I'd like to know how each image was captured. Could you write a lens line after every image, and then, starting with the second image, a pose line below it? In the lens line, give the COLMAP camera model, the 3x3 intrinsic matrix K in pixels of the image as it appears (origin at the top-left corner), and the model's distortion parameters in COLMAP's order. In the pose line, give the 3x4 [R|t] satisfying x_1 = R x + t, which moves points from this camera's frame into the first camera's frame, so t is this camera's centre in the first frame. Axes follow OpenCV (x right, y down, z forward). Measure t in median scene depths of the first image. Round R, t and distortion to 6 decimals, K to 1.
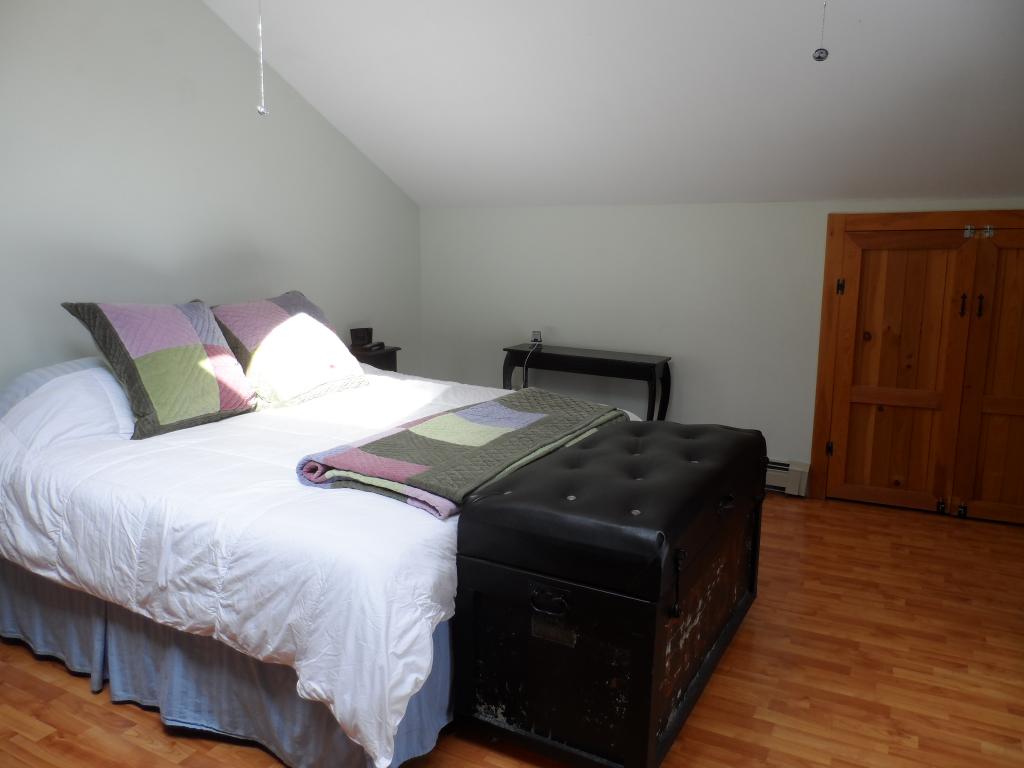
lens RADIAL K [[770.5, 0, 512.0], [0, 770.5, 384.0], [0, 0, 1]] dist [-0.019788, 0.005792]
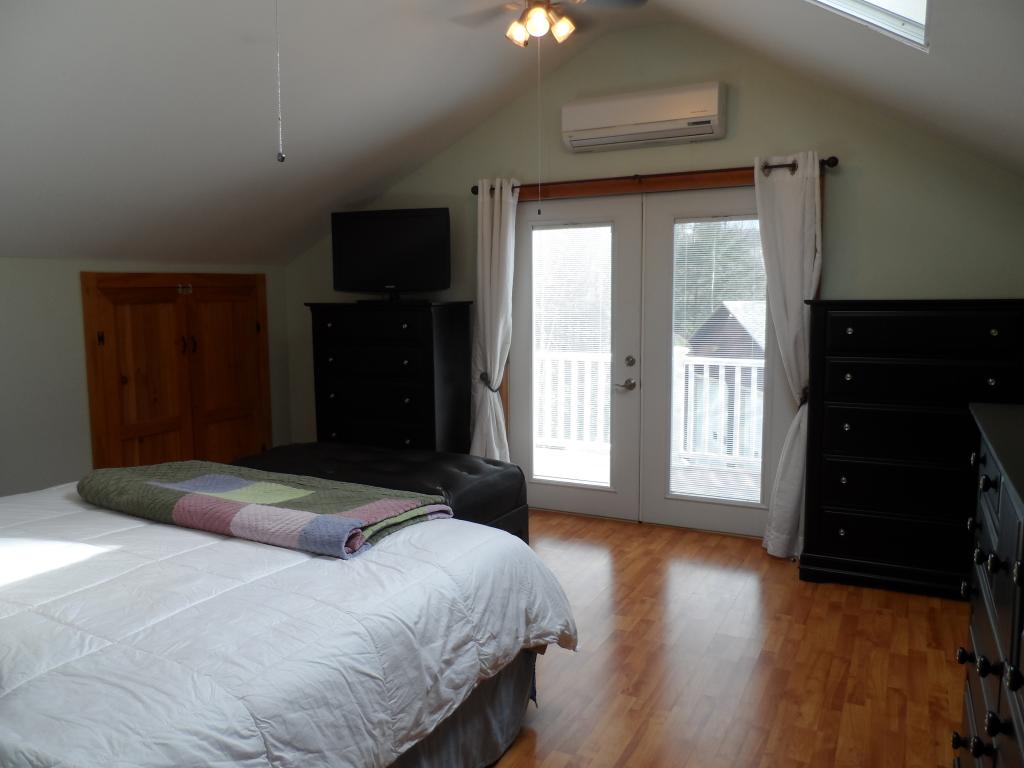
lens RADIAL K [[770.5, 0, 512.0], [0, 770.5, 384.0], [0, 0, 1]] dist [-0.019788, 0.005792]
pose [[-0.017686, -0.120035, 0.992612, -1.182135], [0.183669, 0.975483, 0.121236, -0.155444], [-0.982829, 0.184456, 0.004794, 0.759105]]
